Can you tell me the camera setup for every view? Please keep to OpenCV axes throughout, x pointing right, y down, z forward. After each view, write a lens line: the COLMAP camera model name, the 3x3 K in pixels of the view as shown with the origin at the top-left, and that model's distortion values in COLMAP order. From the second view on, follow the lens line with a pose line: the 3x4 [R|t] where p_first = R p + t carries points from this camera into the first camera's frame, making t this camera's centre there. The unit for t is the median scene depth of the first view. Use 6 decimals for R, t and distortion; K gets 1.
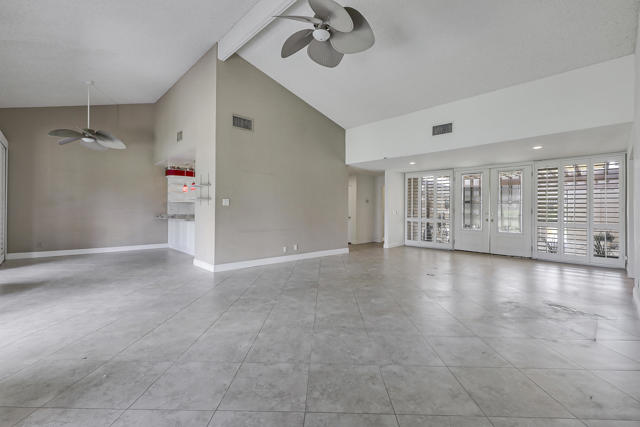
lens RADIAL K [[271.8, 0, 320.0], [0, 271.8, 213.5], [0, 0, 1]] dist [-0.000125, -0.000173]
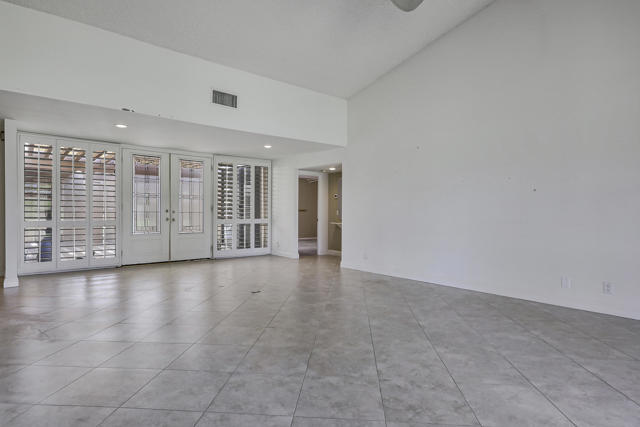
lens RADIAL K [[363.7, 0, 320.0], [0, 363.7, 213.5], [0, 0, 1]] dist [0.003122, 0.000275]
pose [[0.085589, -0.020695, 0.996116, -0.952035], [0.005379, 0.999779, 0.020309, -0.025818], [-0.996316, 0.003620, 0.085681, 1.158057]]
